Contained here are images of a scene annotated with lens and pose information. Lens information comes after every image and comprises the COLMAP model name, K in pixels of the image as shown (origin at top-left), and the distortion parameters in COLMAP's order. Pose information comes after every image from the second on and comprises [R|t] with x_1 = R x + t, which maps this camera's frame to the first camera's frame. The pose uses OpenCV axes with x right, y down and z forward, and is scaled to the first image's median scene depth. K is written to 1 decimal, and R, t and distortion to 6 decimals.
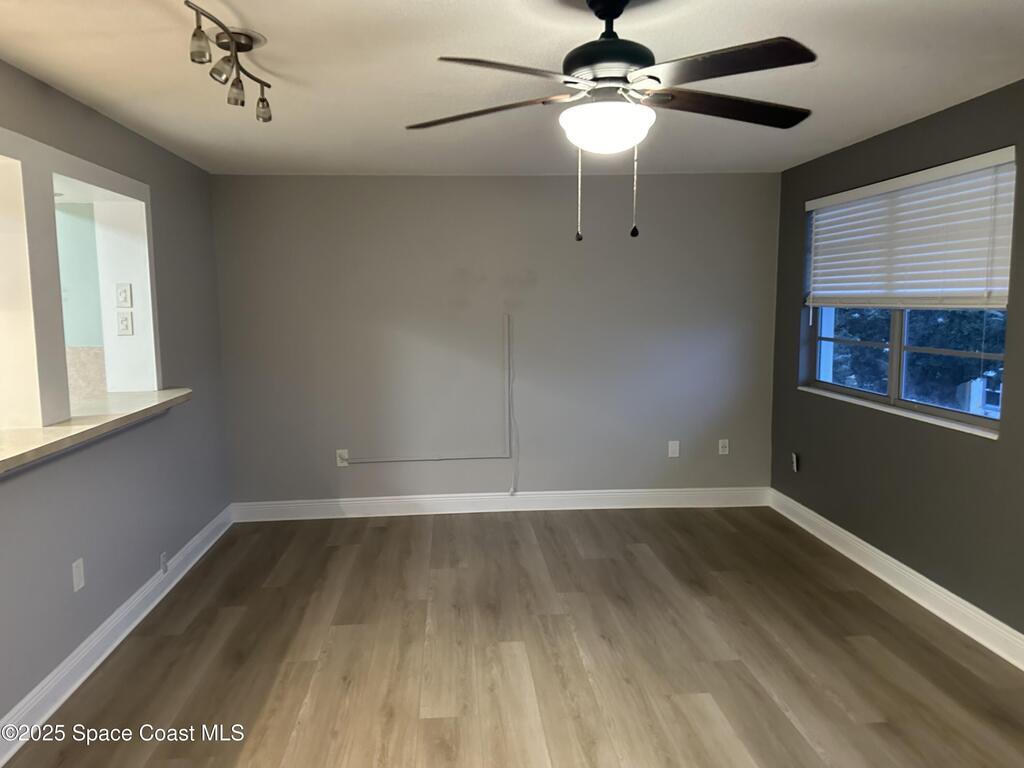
lens RADIAL K [[718.2, 0, 505.7], [0, 718.2, 379.2], [0, 0, 1]] dist [0.104424, -0.124510]
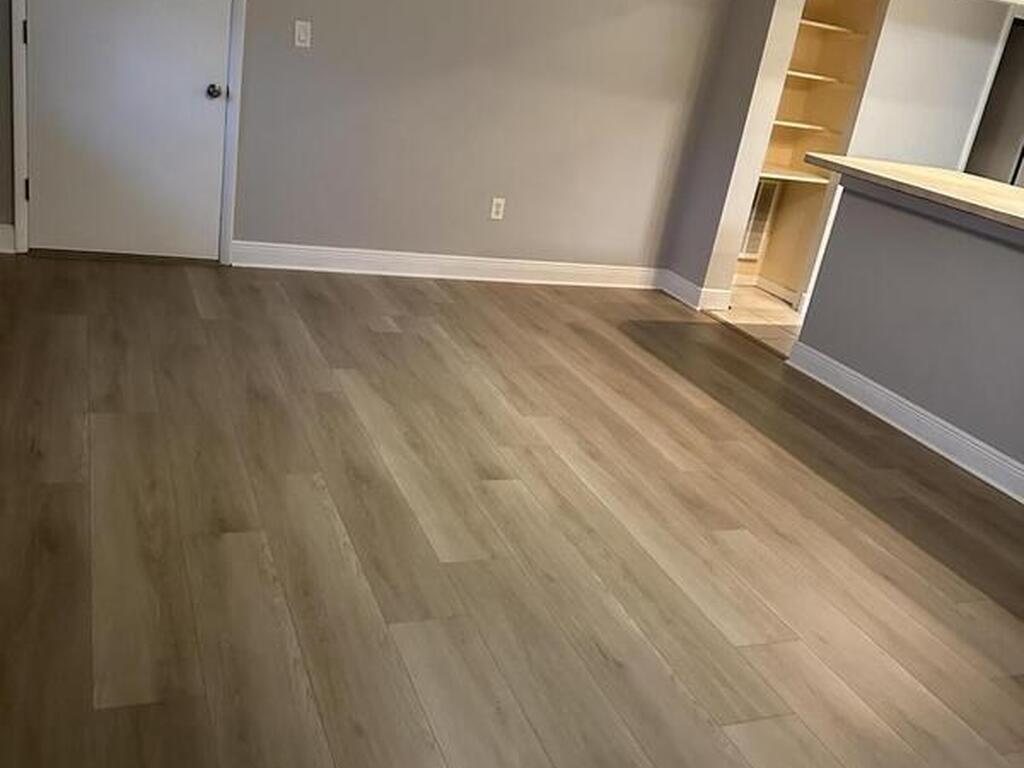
lens RADIAL K [[966.9, 0, 530.8], [0, 966.9, 381.9], [0, 0, 1]] dist [0.253135, -0.622568]
pose [[-0.933730, -0.024109, -0.357165, 0.437789], [-0.191038, 0.877338, 0.440206, -0.141938], [0.302741, 0.479266, -0.823803, 1.393227]]
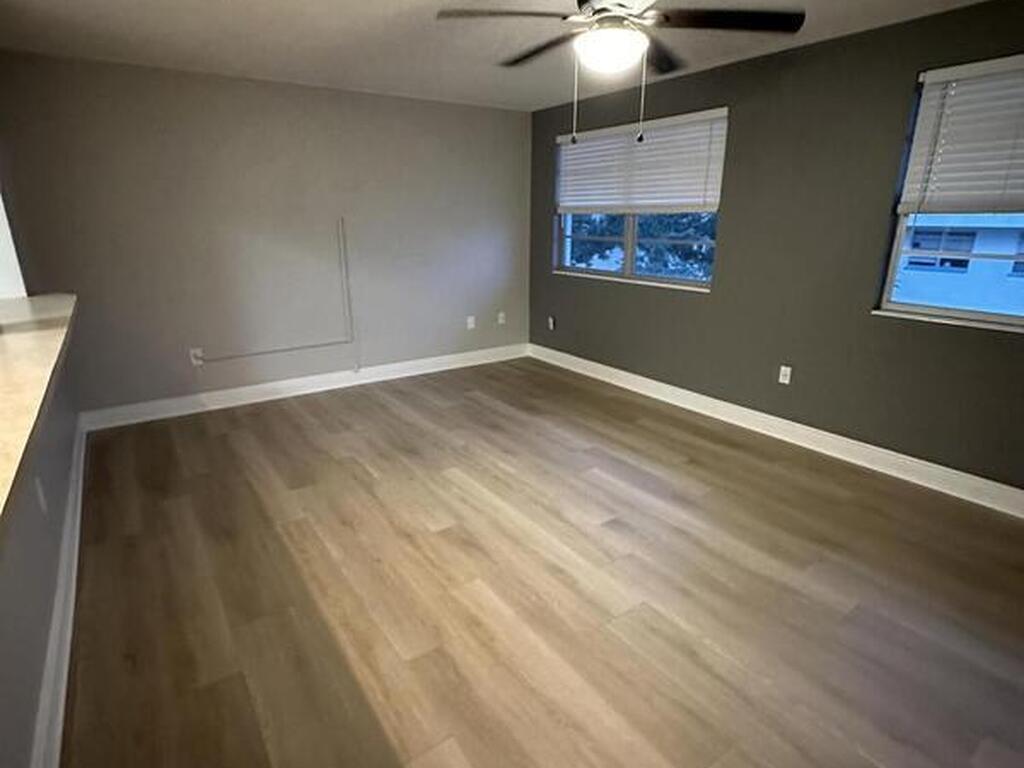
lens RADIAL K [[549.5, 0, 512.0], [0, 549.5, 384.0], [0, 0, 1]] dist [-0.004844, -0.001498]
pose [[0.859797, -0.138788, 0.491413, -0.331530], [0.046804, 0.979724, 0.194811, 0.019000], [-0.508486, -0.144498, 0.848859, 0.107331]]
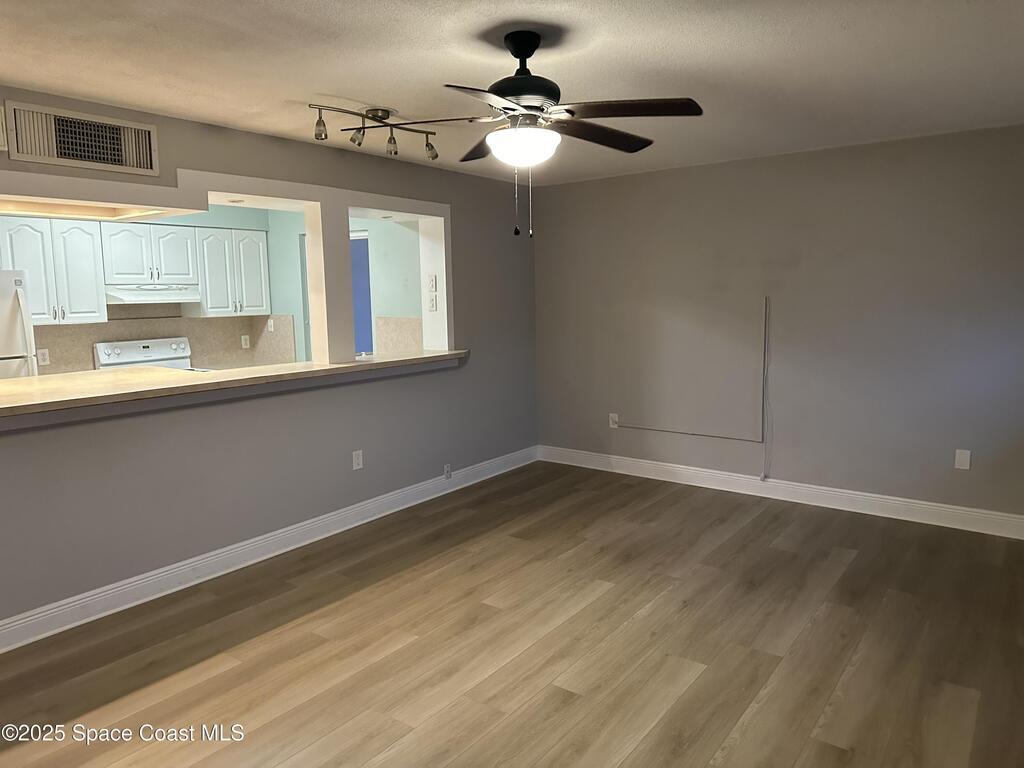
lens RADIAL K [[704.4, 0, 512.0], [0, 704.4, 384.0], [0, 0, 1]] dist [0.101474, -0.131905]
pose [[0.758260, 0.086969, -0.646126, 0.549210], [-0.065527, 0.996210, 0.057191, -0.006467], [0.648651, -0.001027, 0.761085, 0.039422]]
